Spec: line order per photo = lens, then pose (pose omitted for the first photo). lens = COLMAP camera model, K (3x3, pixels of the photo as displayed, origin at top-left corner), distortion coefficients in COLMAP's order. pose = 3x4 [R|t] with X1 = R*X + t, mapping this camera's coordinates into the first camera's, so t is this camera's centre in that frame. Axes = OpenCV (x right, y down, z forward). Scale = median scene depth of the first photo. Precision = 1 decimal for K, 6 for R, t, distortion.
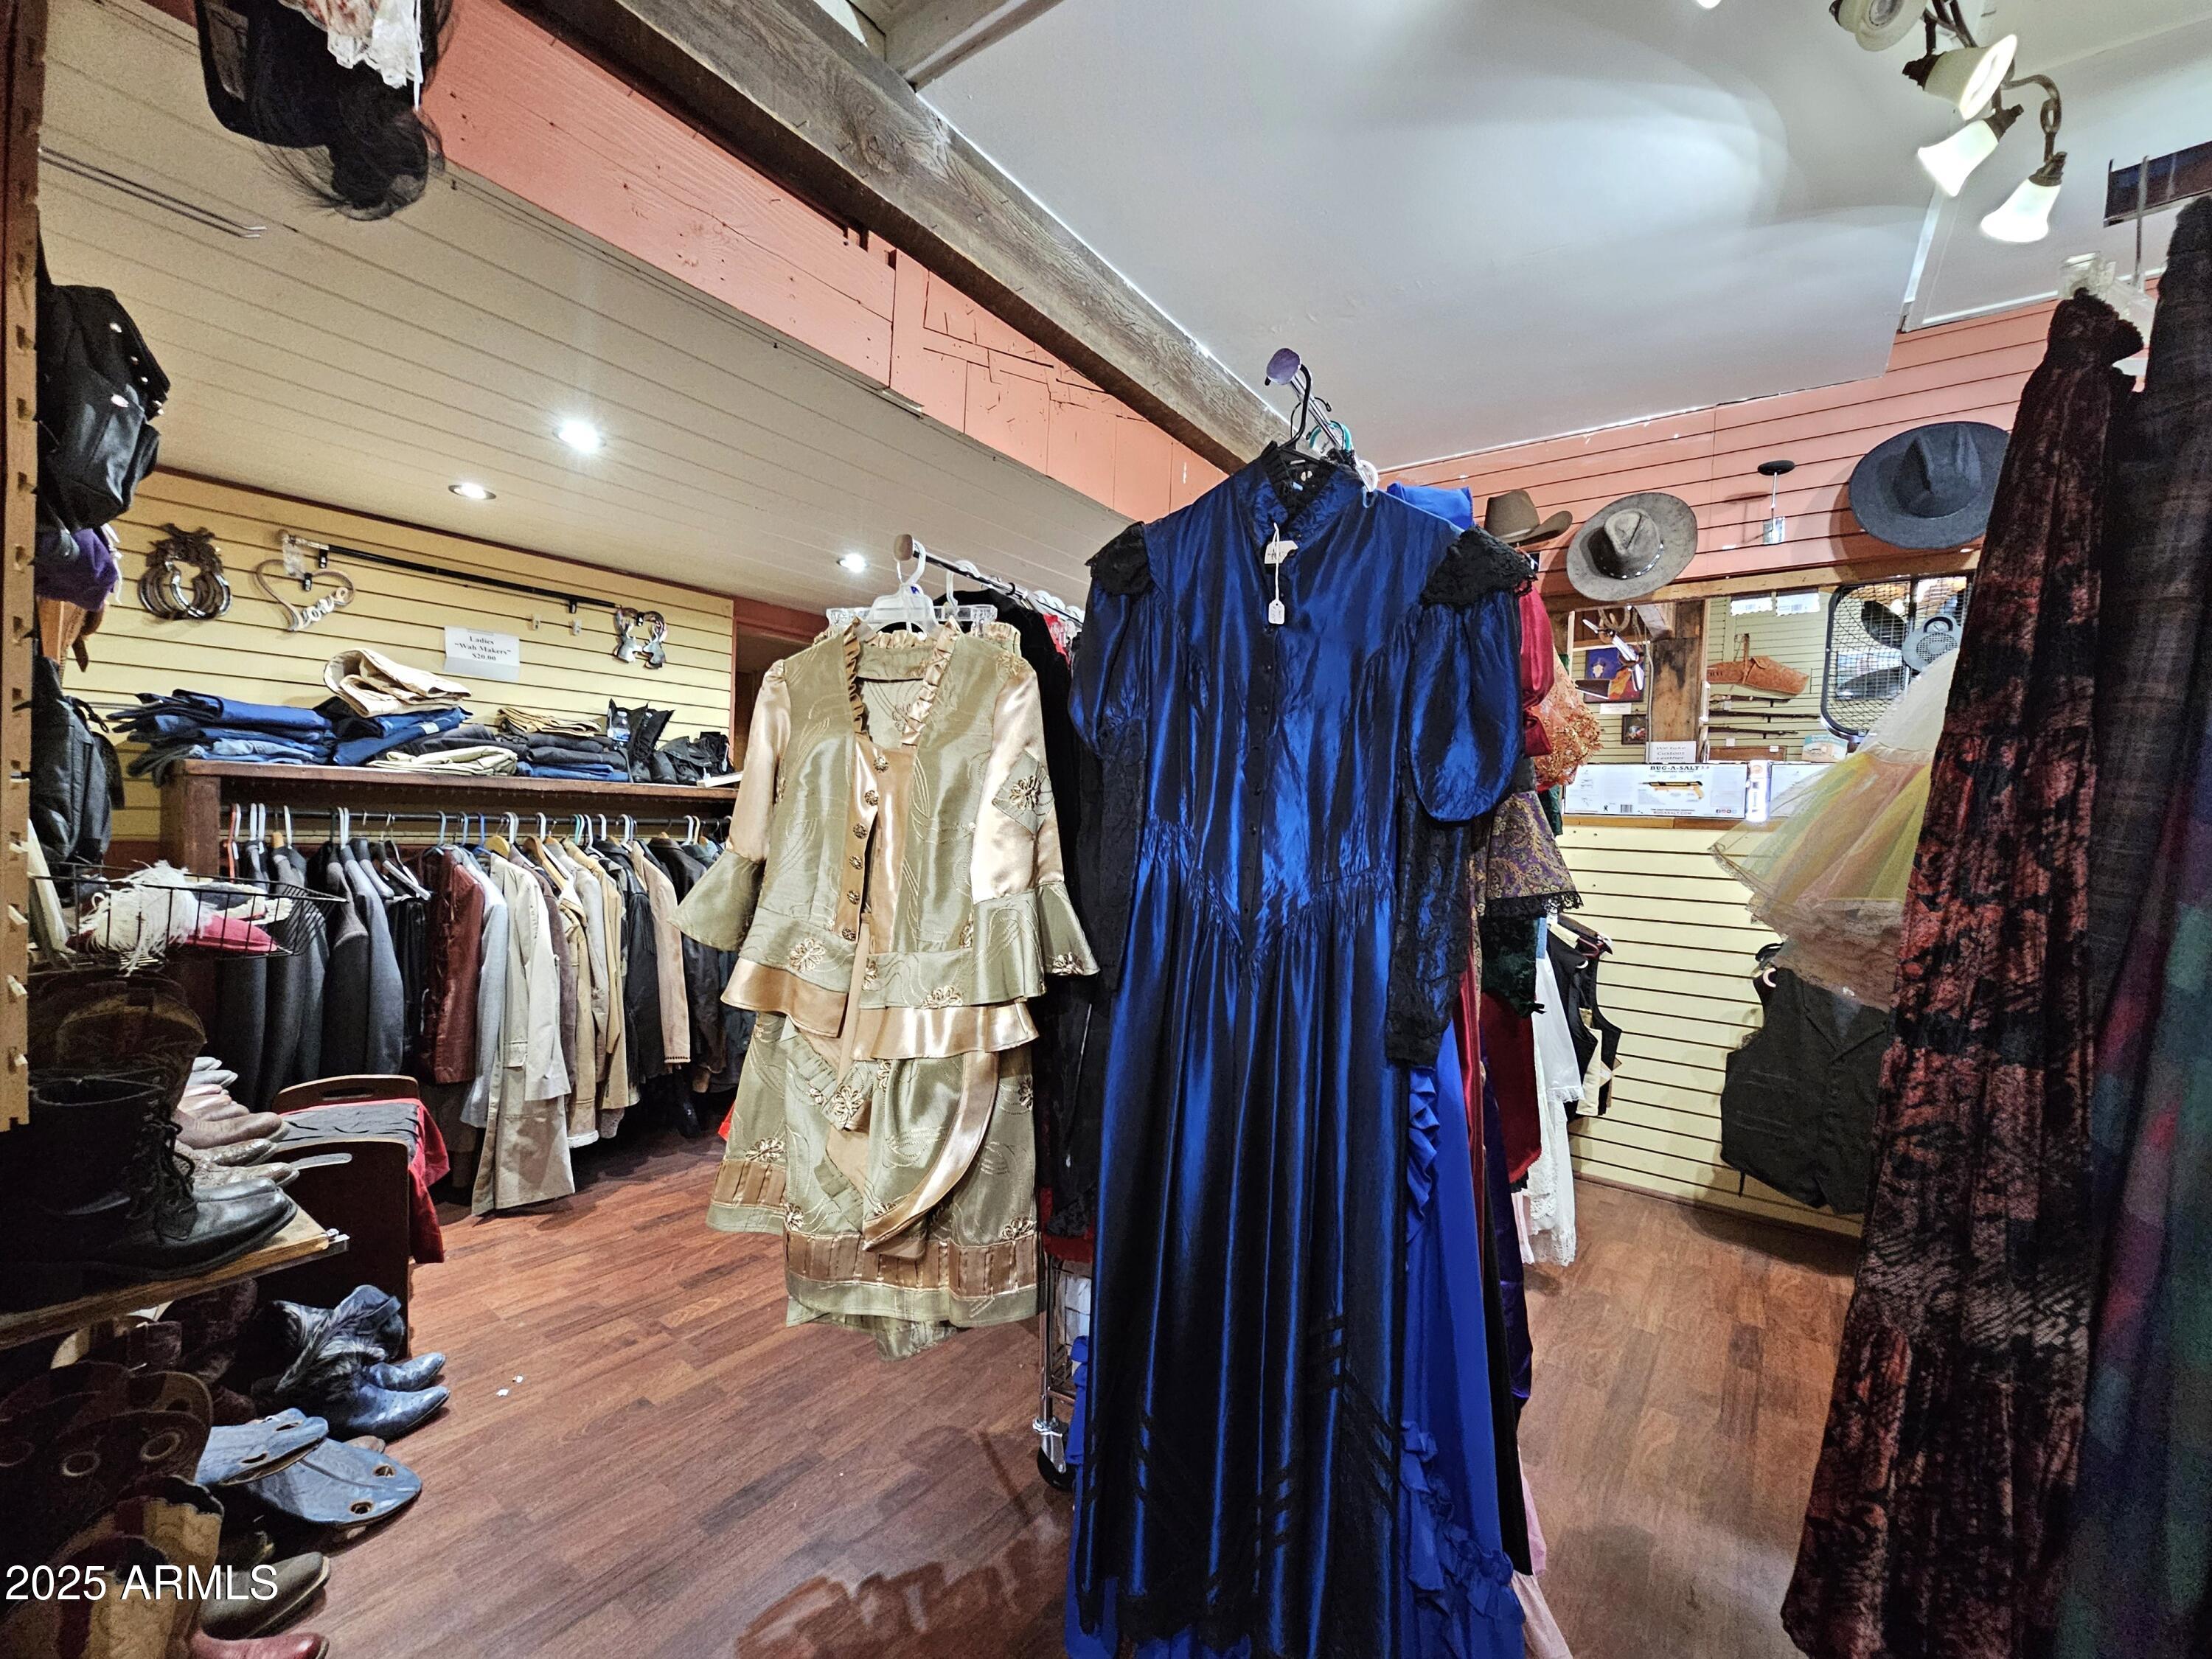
lens RADIAL K [[922.4, 0, 1103.4], [0, 922.4, 836.1], [0, 0, 1]] dist [-0.003299, -0.000065]
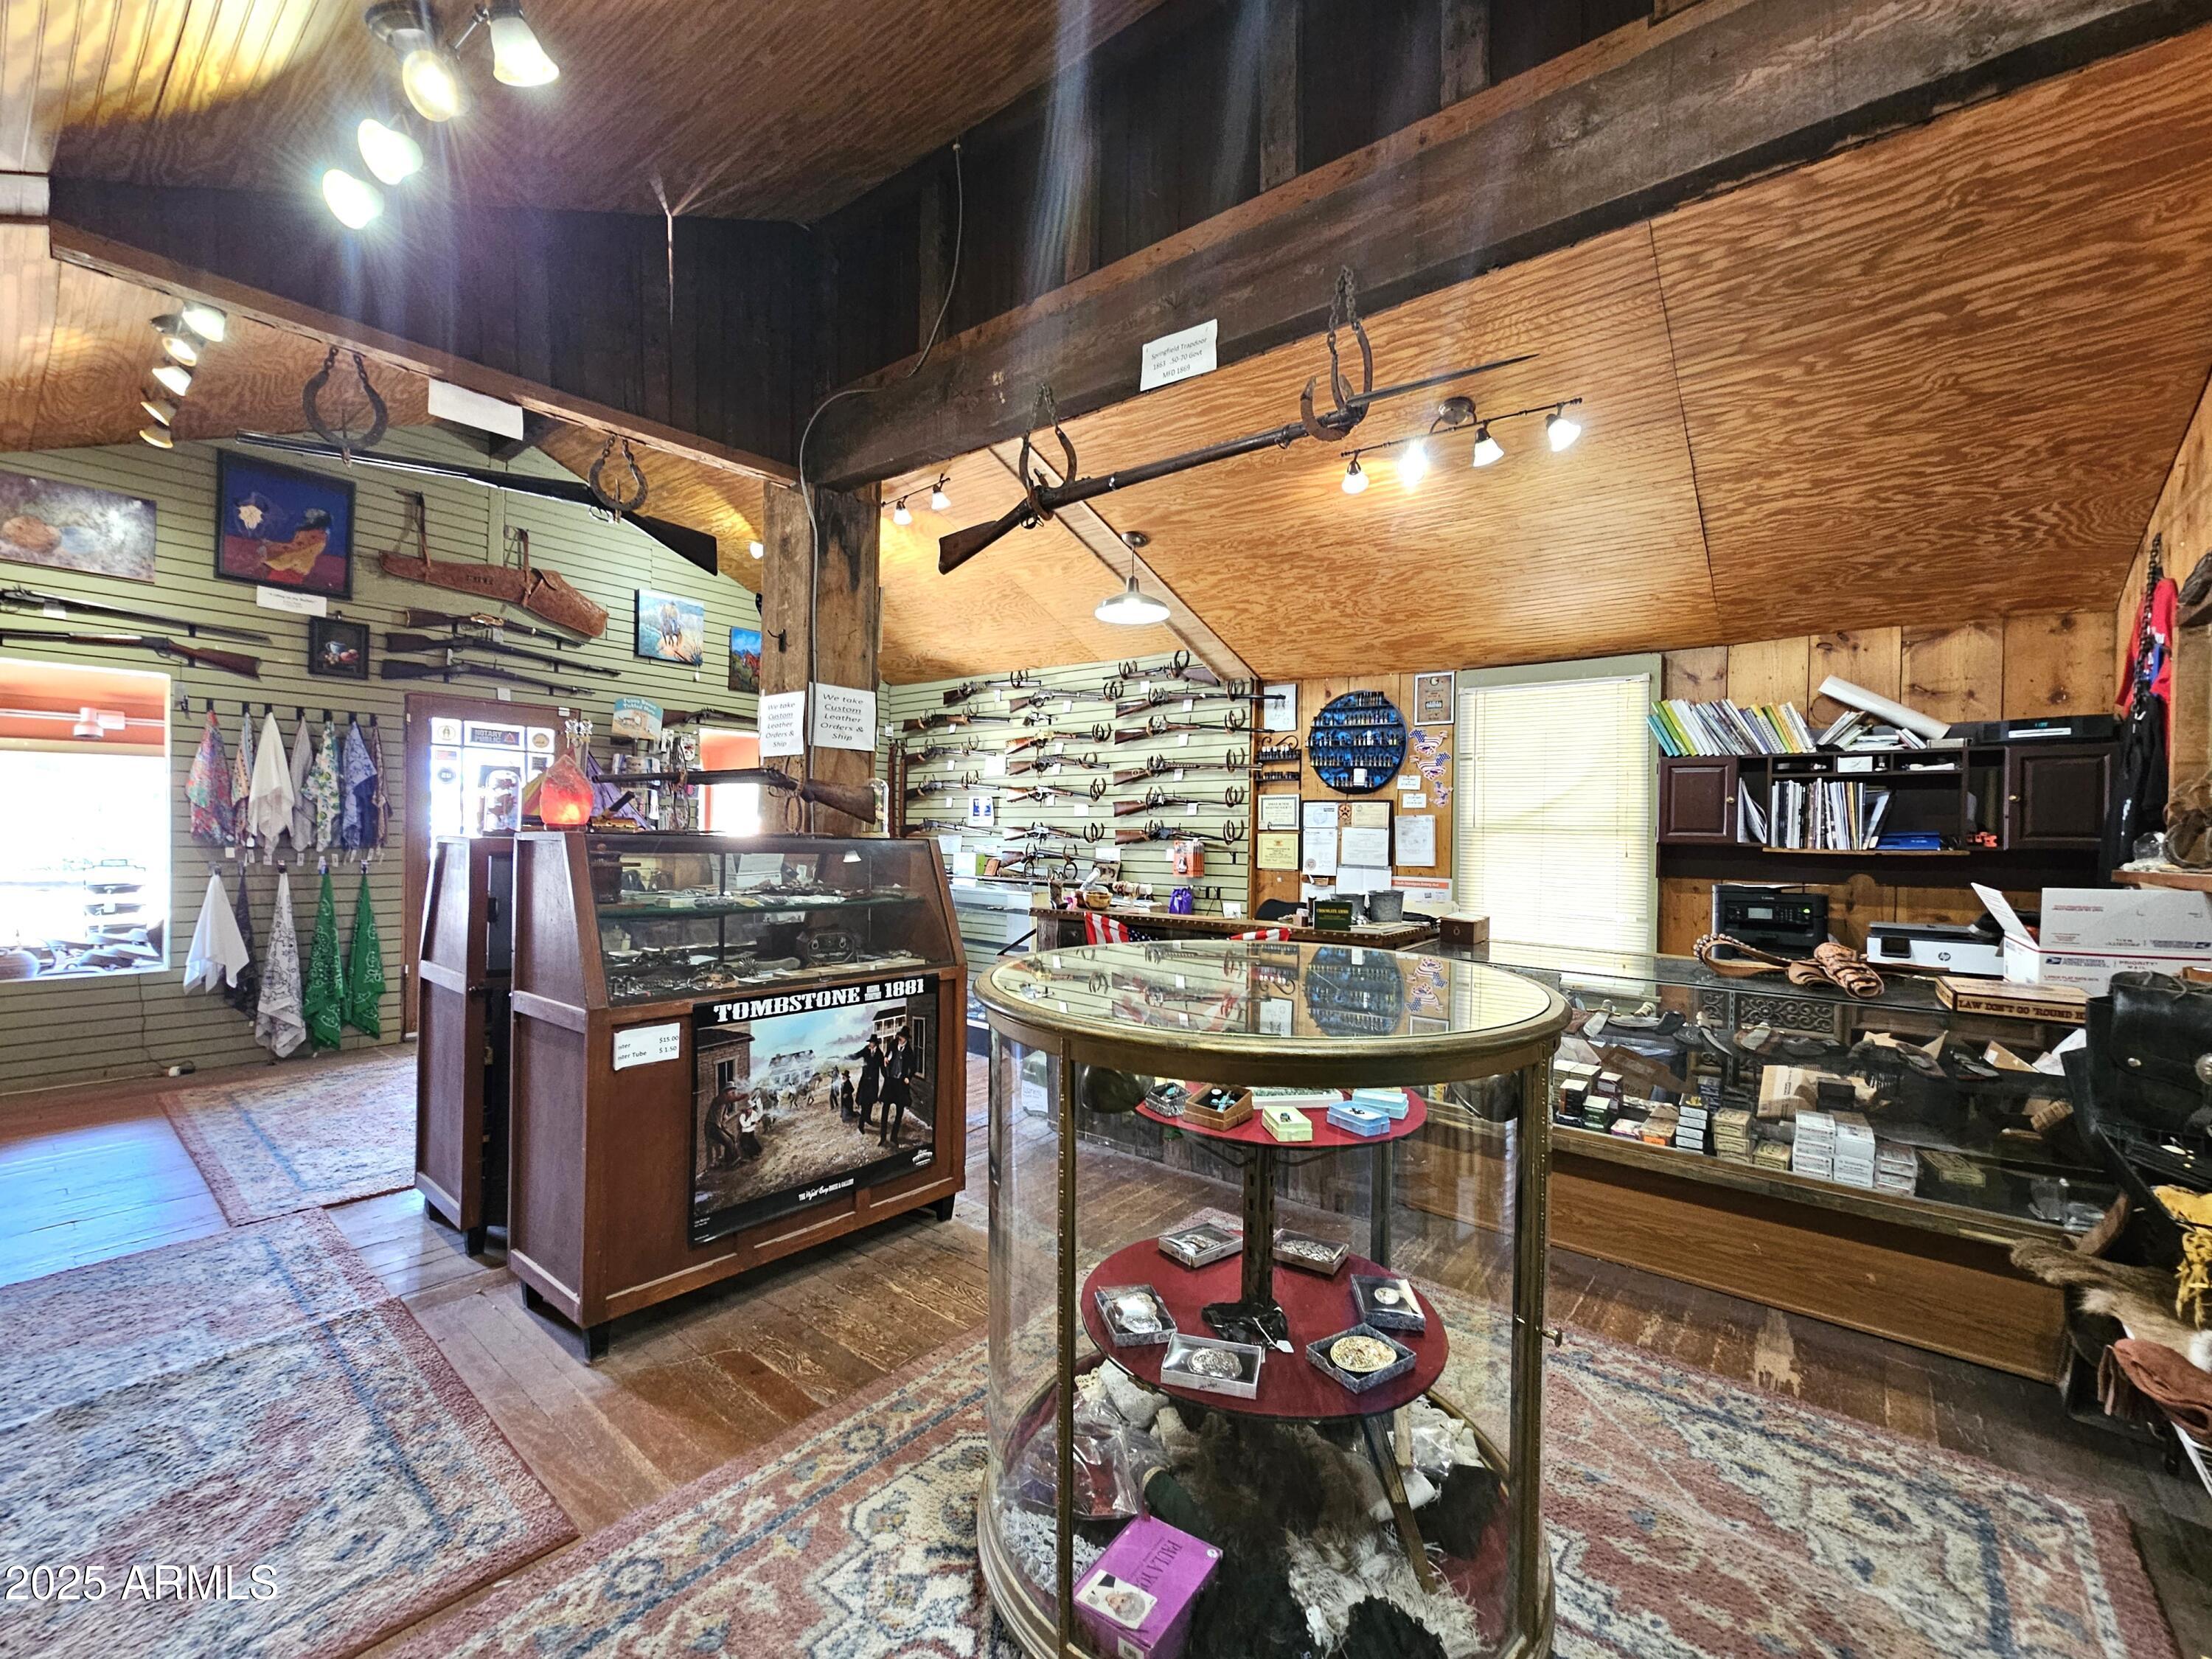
lens RADIAL K [[918.1, 0, 1104.5], [0, 918.1, 836.9], [0, 0, 1]] dist [0.000638, 0.000183]
pose [[0.041116, -0.036165, 0.998500, 0.061257], [0.007031, 0.999330, 0.035905, -0.024143], [-0.999130, 0.005544, 0.041343, 0.582689]]
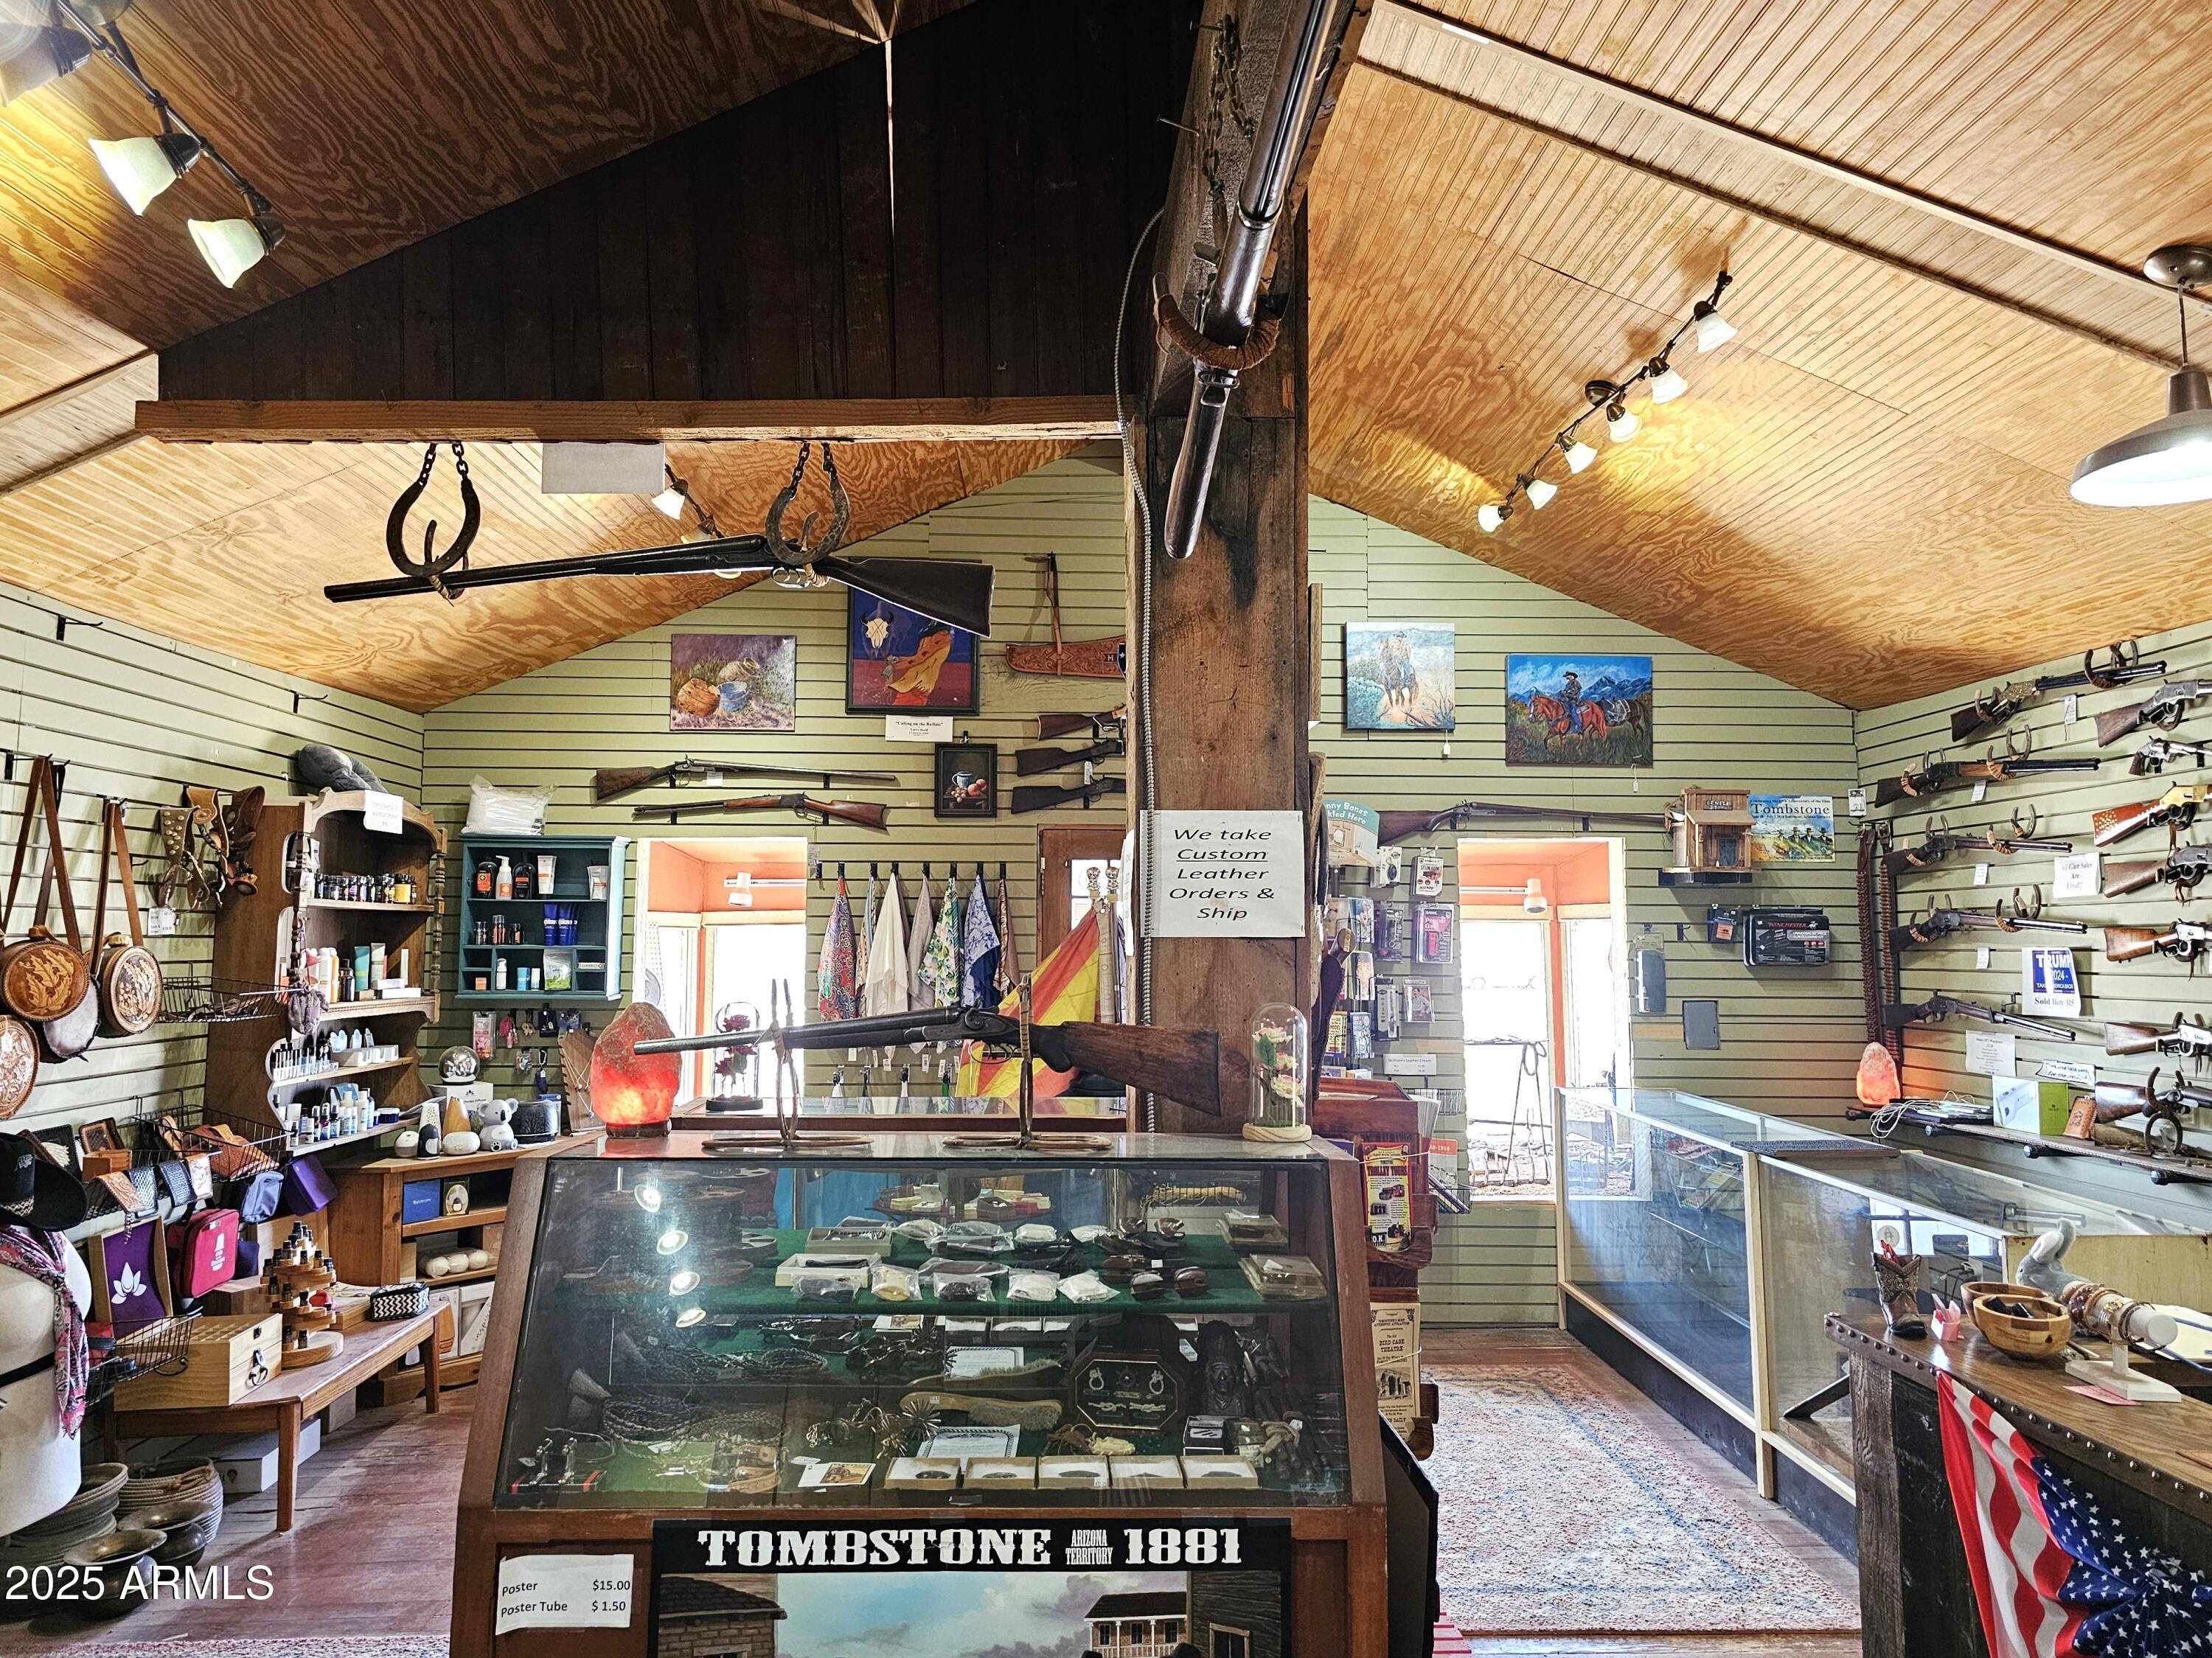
lens RADIAL K [[1503.1, 0, 1101.4], [0, 1503.1, 810.3], [0, 0, 1]] dist [0.067487, -0.068817]
pose [[0.782244, 0.022061, 0.622582, 0.232685], [0.039488, 0.995607, -0.084894, -0.048415], [-0.621720, 0.090993, 0.777936, 0.490767]]
